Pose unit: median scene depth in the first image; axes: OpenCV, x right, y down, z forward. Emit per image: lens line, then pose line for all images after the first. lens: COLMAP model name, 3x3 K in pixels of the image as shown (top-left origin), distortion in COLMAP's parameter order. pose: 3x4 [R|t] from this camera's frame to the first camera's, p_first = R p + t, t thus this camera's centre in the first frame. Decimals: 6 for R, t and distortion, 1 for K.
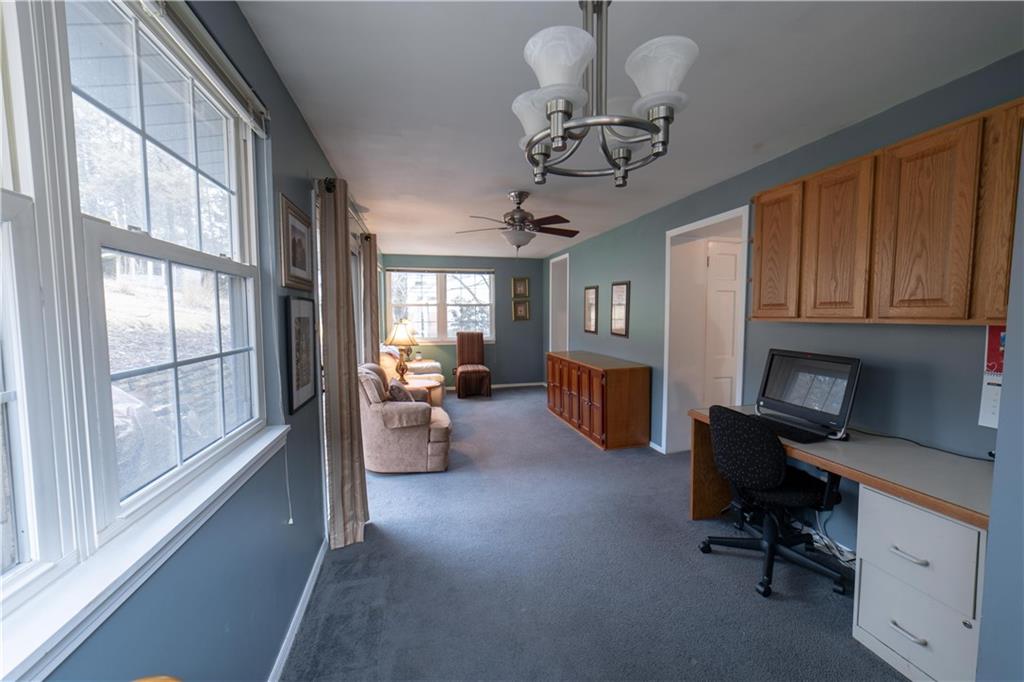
lens RADIAL K [[401.0, 0, 505.5], [0, 401.0, 338.9], [0, 0, 1]] dist [-0.001350, 0.000711]
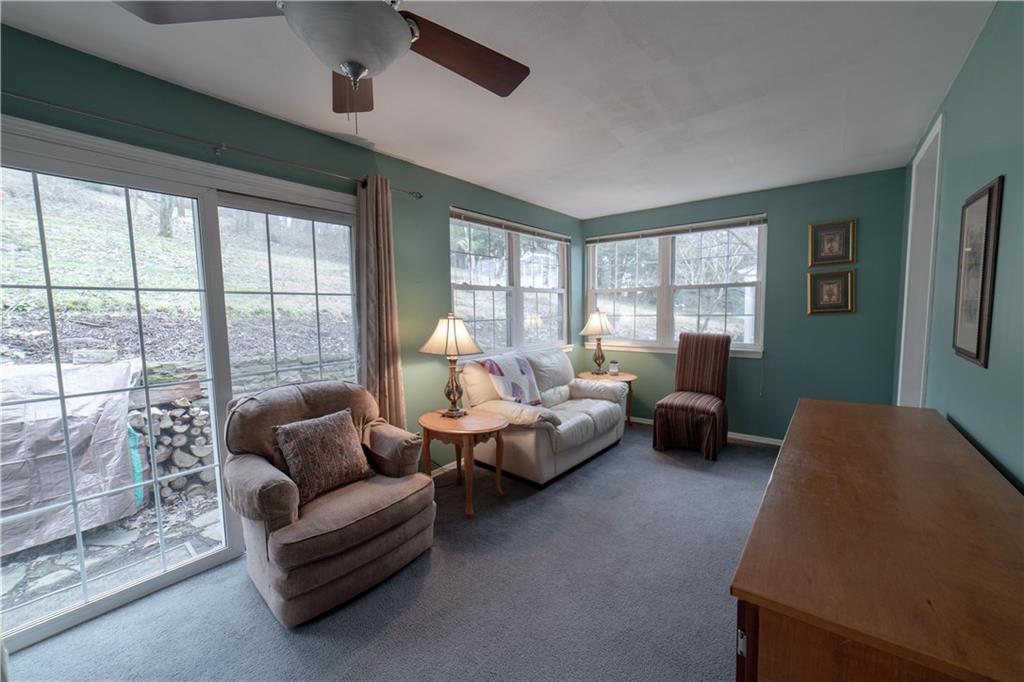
lens RADIAL K [[401.0, 0, 510.9], [0, 401.0, 340.8], [0, 0, 1]] dist [-0.001350, 0.000711]
pose [[0.629236, 0.057692, -0.775070, 0.174990], [-0.038081, 0.998332, 0.043395, -0.021558], [0.776281, 0.002210, 0.630383, 0.431866]]
